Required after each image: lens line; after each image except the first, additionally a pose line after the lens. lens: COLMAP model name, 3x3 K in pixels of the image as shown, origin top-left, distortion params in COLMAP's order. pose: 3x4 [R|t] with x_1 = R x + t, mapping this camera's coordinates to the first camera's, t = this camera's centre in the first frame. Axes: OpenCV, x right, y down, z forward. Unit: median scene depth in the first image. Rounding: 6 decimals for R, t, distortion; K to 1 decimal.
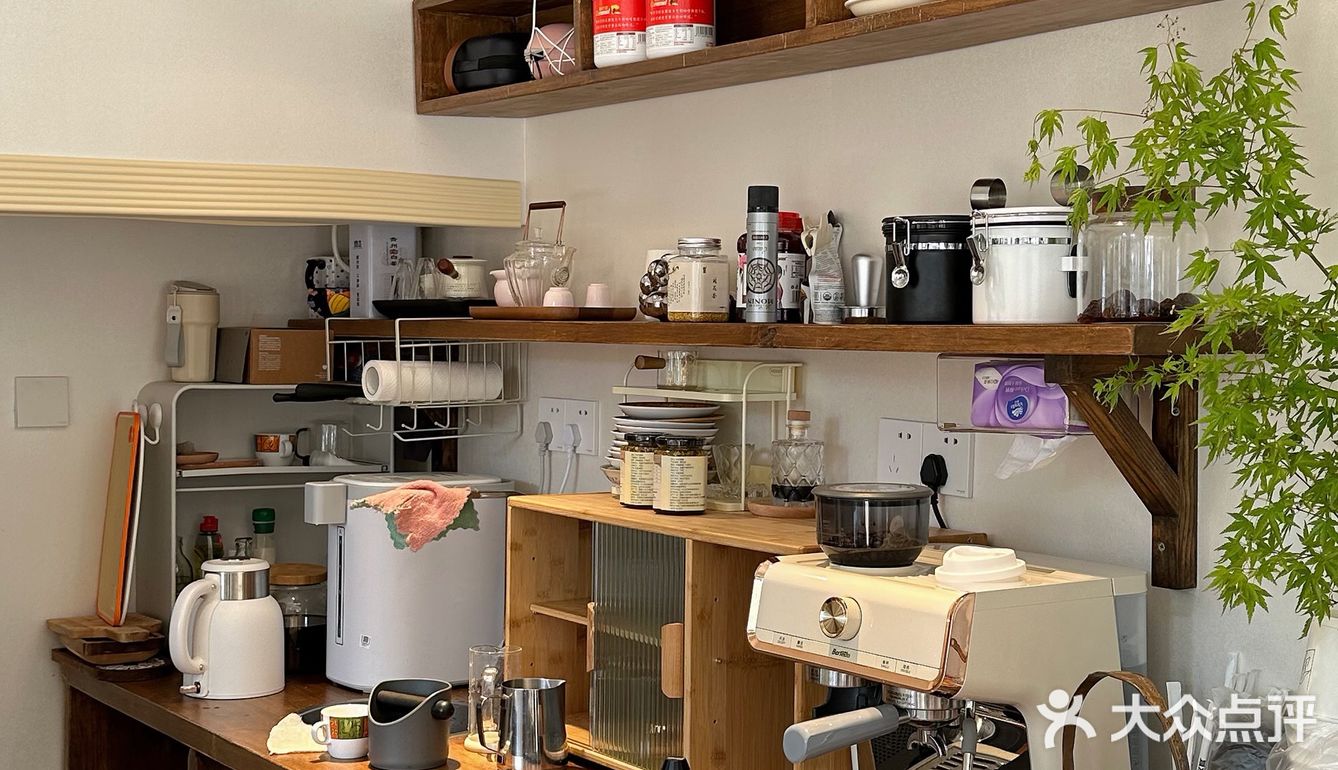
lens RADIAL K [[2548.1, 0, 669.0], [0, 2548.1, 385.0], [0, 0, 1]] dist [0.018657, 0.067462]
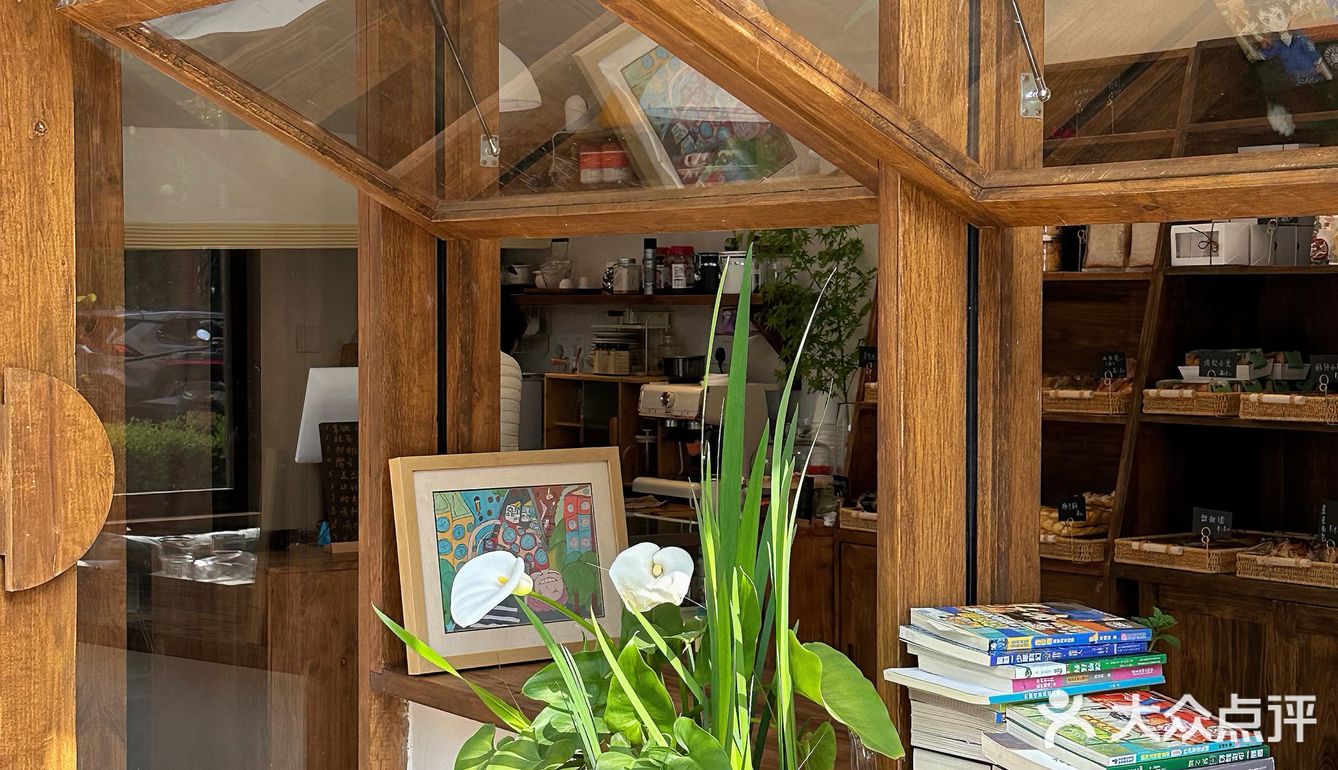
lens RADIAL K [[2548.1, 0, 669.0], [0, 2548.1, 385.0], [0, 0, 1]] dist [0.018657, 0.067462]
pose [[0.999926, -0.011760, -0.003026, 0.057738], [0.011792, 0.999875, 0.010550, 0.034564], [0.002901, -0.010585, 0.999940, -1.357903]]
